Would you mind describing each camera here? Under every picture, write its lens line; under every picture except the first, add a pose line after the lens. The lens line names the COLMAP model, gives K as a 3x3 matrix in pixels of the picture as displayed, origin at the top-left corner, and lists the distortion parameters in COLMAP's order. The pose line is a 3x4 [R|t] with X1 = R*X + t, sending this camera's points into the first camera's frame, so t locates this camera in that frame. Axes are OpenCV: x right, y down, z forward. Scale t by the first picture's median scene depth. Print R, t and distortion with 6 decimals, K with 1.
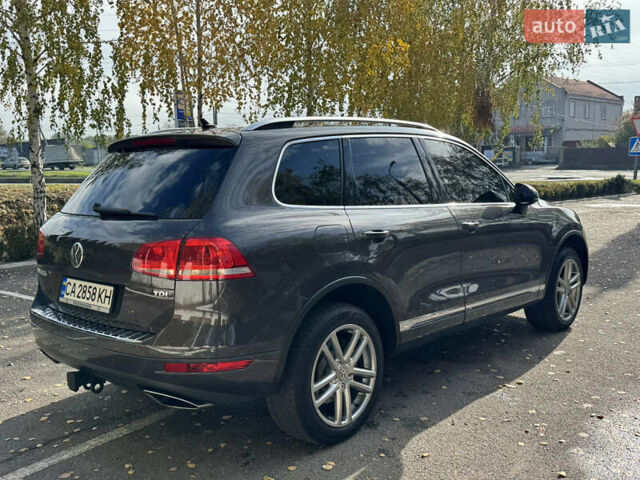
lens RADIAL K [[618.1, 0, 320.0], [0, 618.1, 234.6], [0, 0, 1]] dist [0.109555, -0.184250]
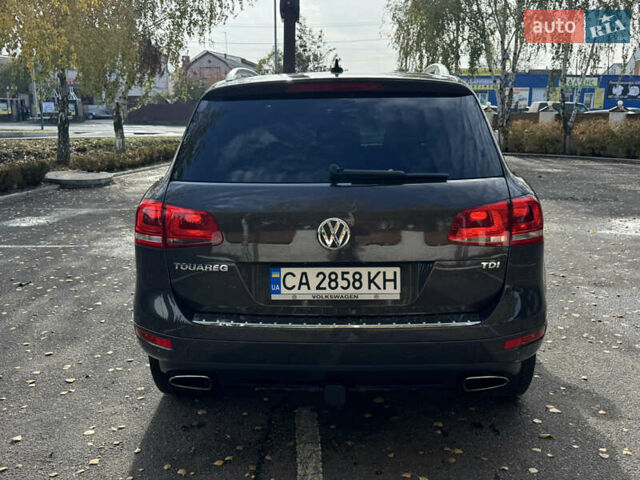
lens RADIAL K [[618.1, 0, 320.0], [0, 618.1, 234.6], [0, 0, 1]] dist [0.109555, -0.184250]
pose [[0.768631, -0.097747, 0.632180, -0.823885], [0.060077, 0.994919, 0.080789, -0.027201], [-0.636865, -0.024117, 0.770598, 0.394313]]
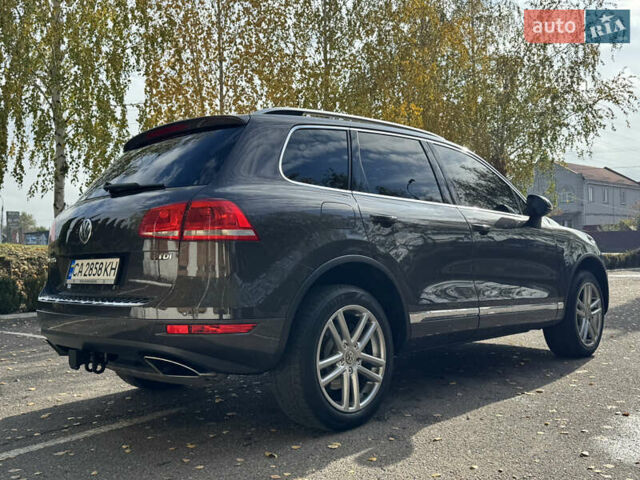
lens RADIAL K [[618.1, 0, 320.0], [0, 618.1, 234.6], [0, 0, 1]] dist [0.109555, -0.184250]
pose [[0.999438, -0.000608, -0.033519, 0.021393], [-0.004293, 0.989286, -0.145929, 0.171238], [0.033249, 0.145990, 0.988727, 0.014746]]
